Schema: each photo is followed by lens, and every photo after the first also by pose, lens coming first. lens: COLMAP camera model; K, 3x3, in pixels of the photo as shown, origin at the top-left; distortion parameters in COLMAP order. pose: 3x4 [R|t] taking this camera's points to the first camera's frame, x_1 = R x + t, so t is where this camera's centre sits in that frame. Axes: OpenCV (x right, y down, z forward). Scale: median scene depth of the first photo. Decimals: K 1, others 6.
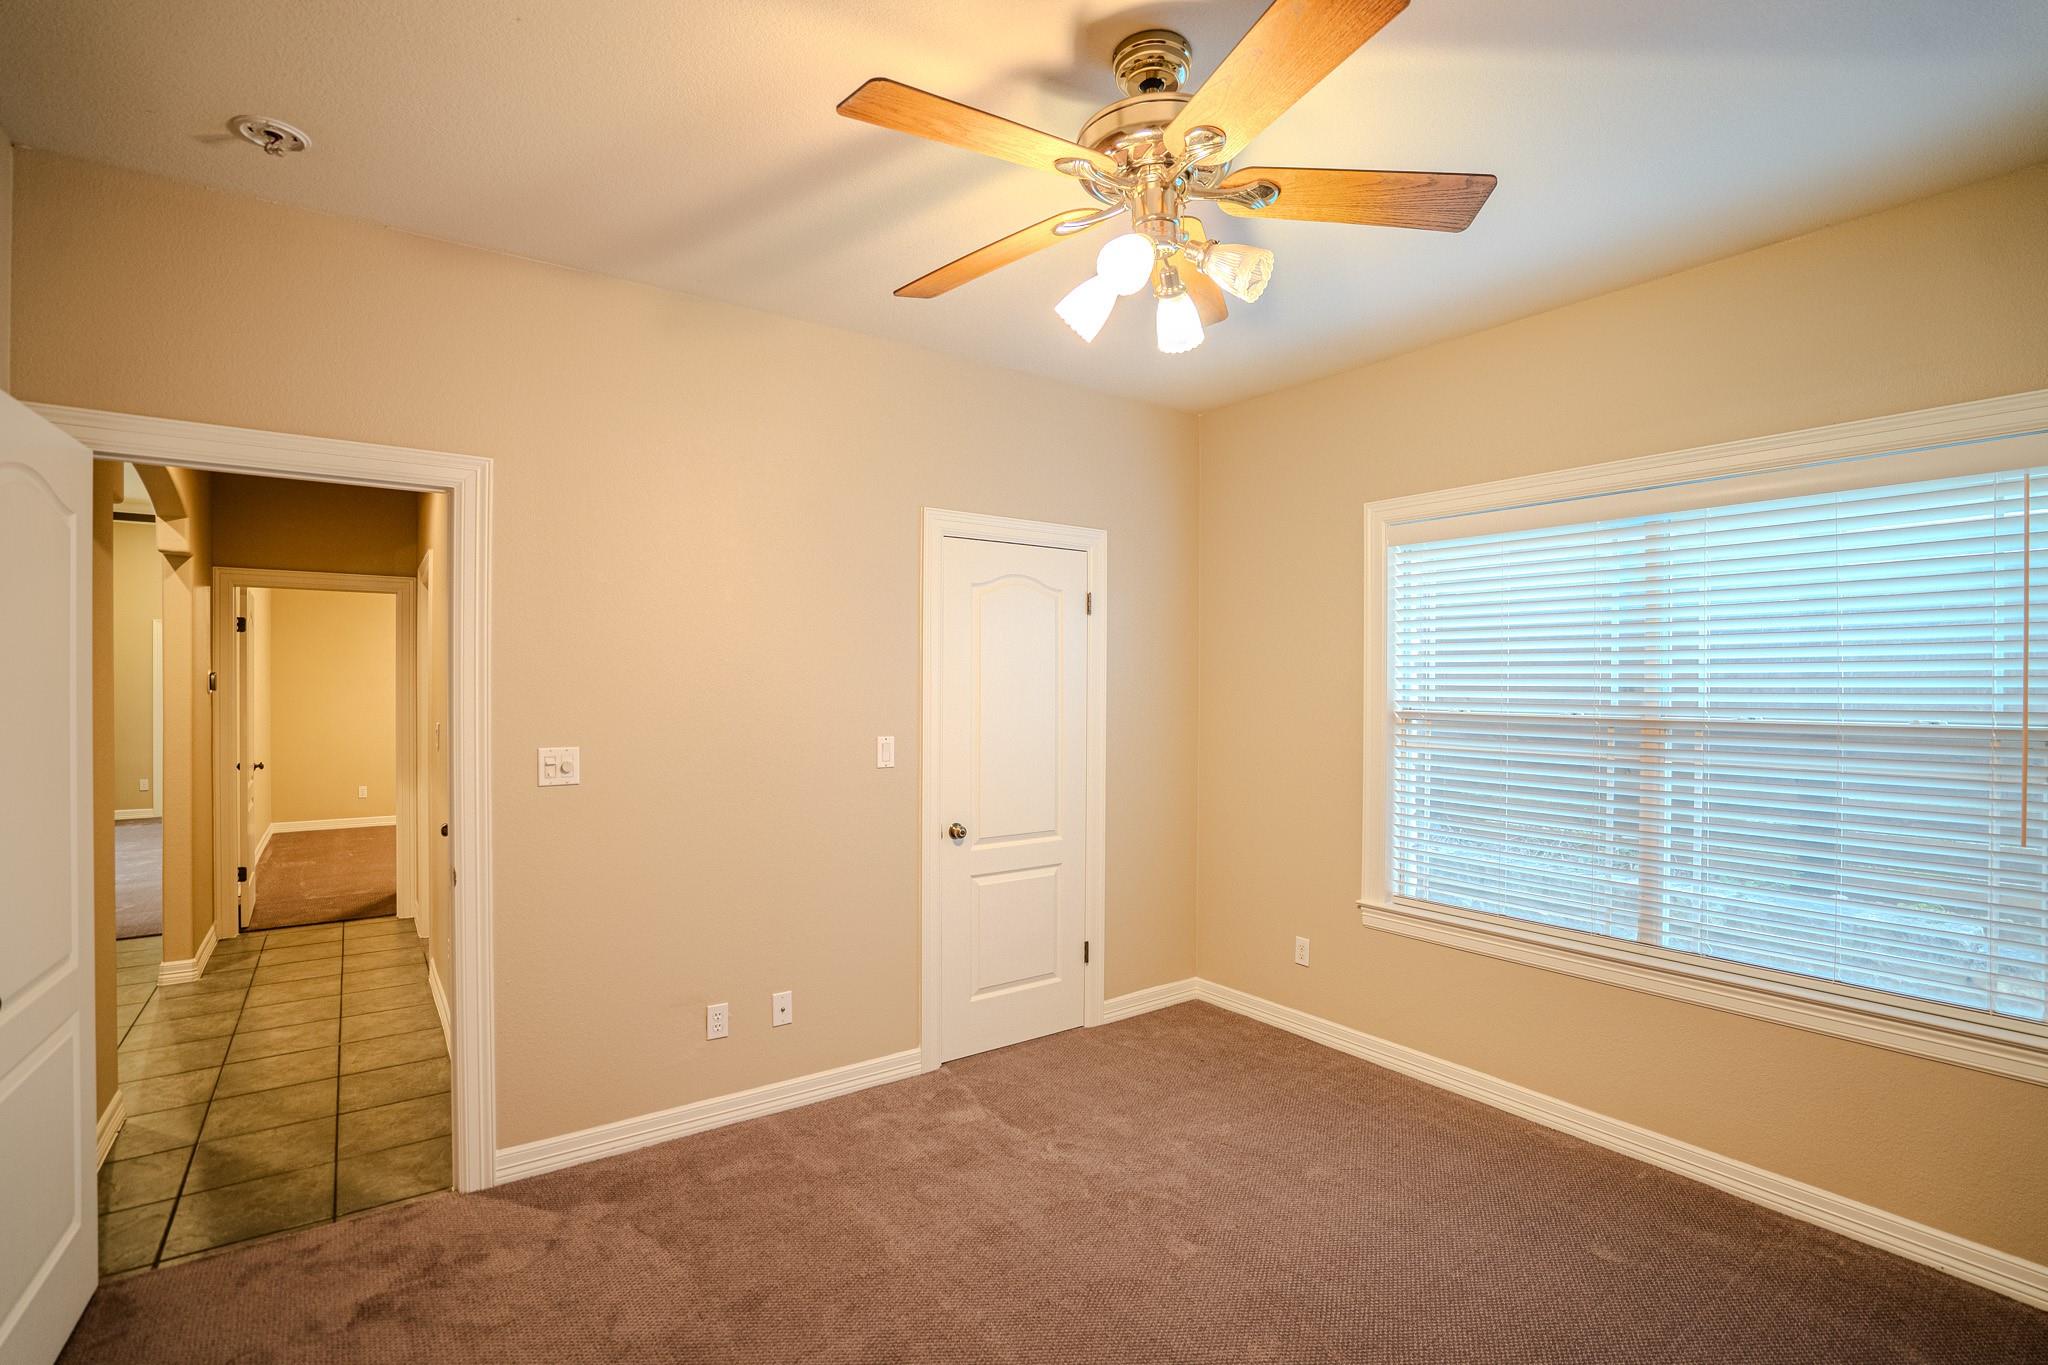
lens RADIAL K [[948.7, 0, 1008.5], [0, 948.7, 685.4], [0, 0, 1]] dist [-0.001566, -0.000028]
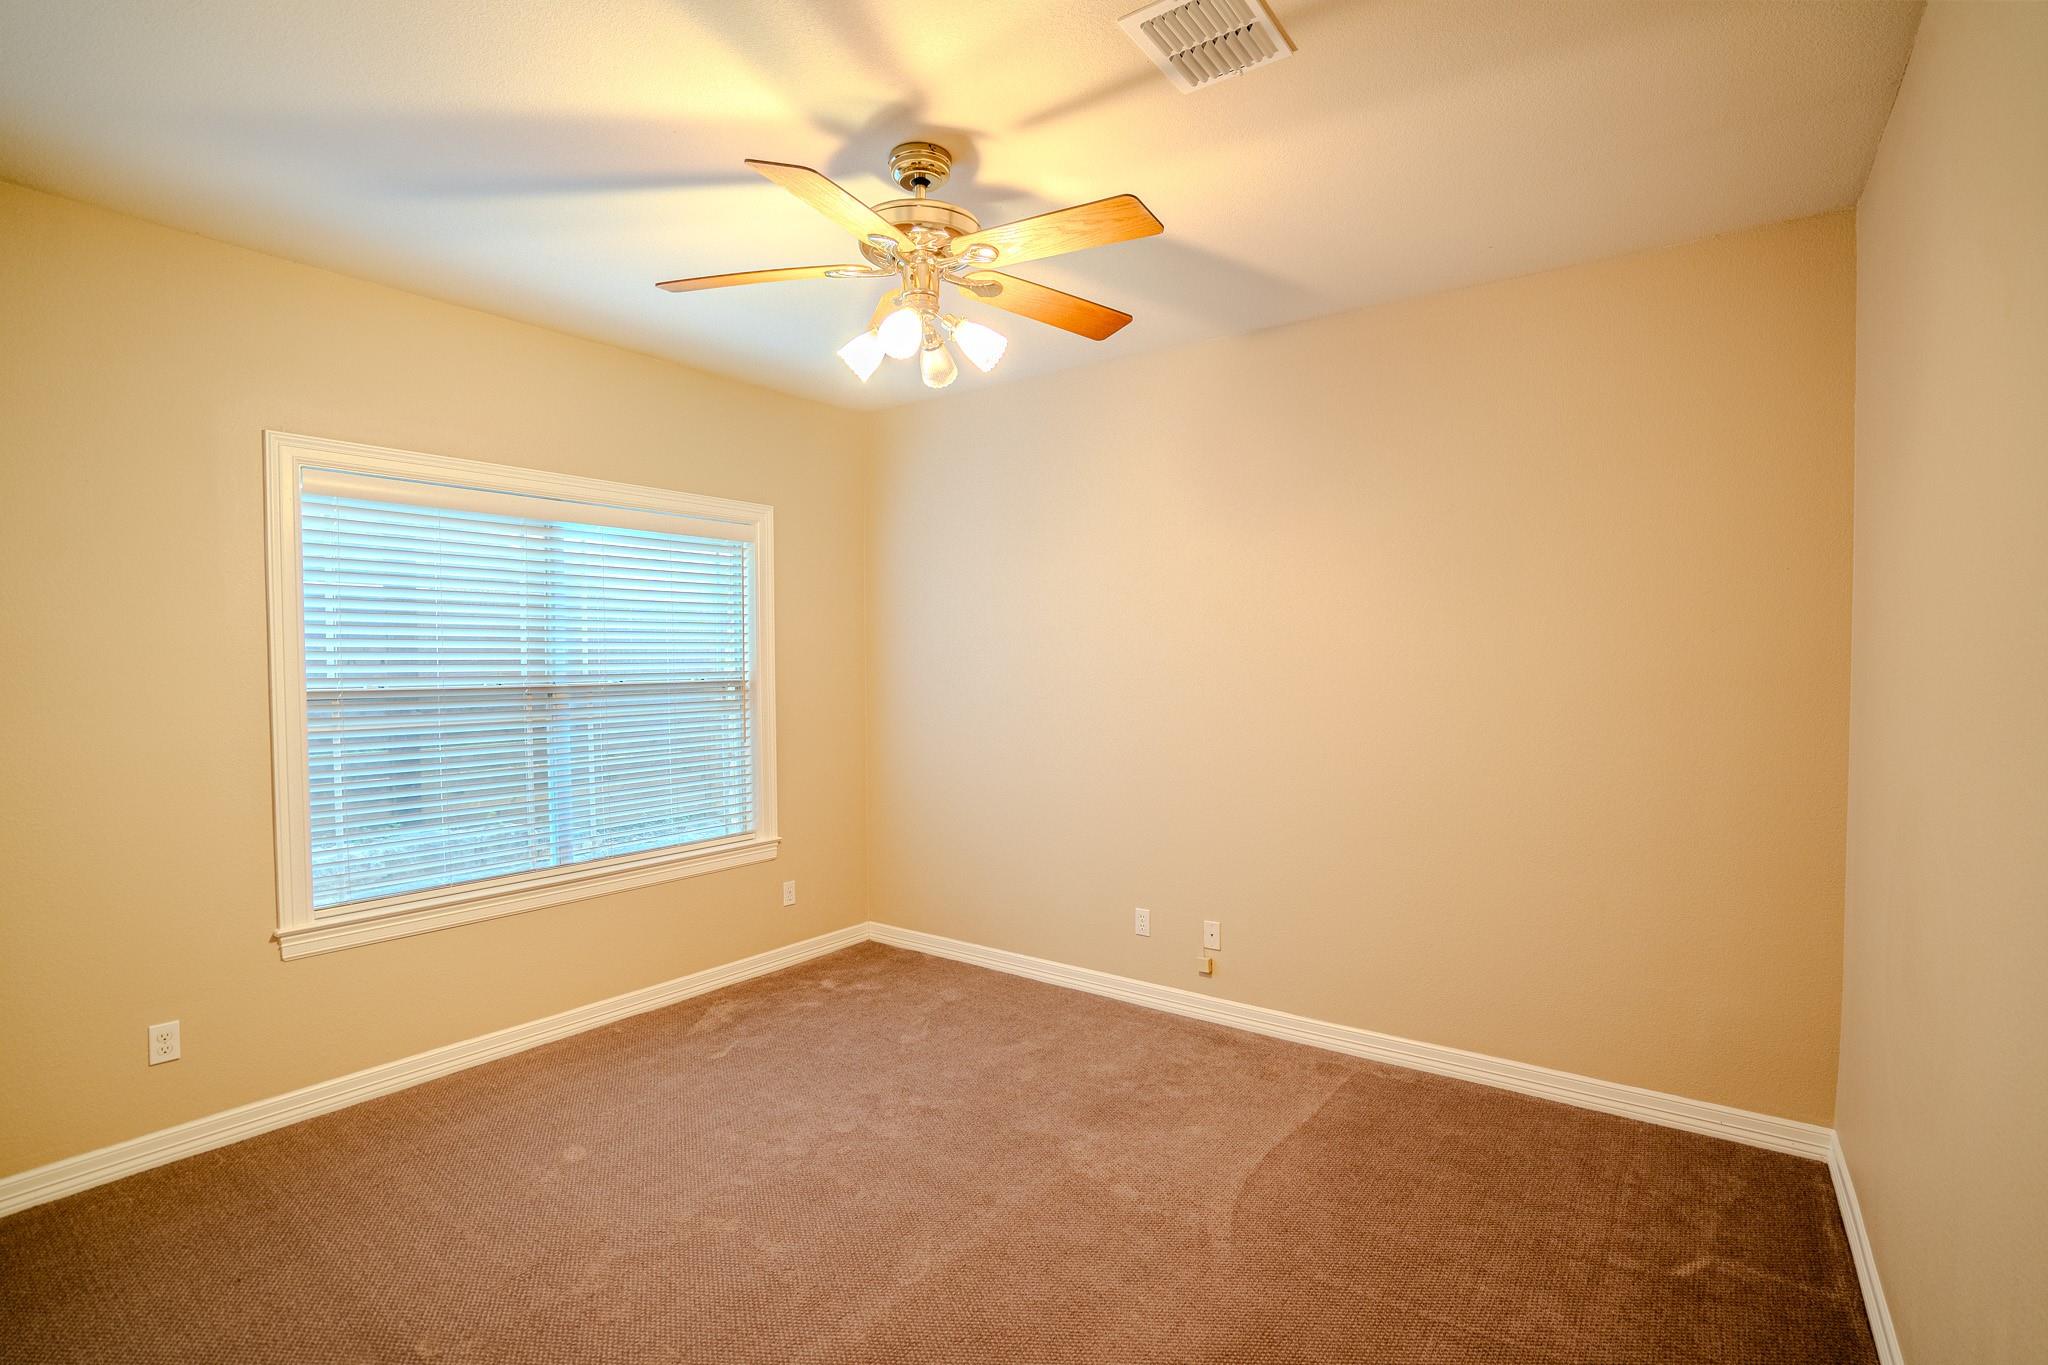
lens RADIAL K [[948.7, 0, 1010.9], [0, 948.7, 676.9], [0, 0, 1]] dist [-0.001566, -0.000028]
pose [[-0.274422, -0.024938, 0.961286, -0.658394], [0.000502, 0.999660, 0.026077, -0.007838], [-0.961609, 0.007639, -0.274316, 0.740504]]
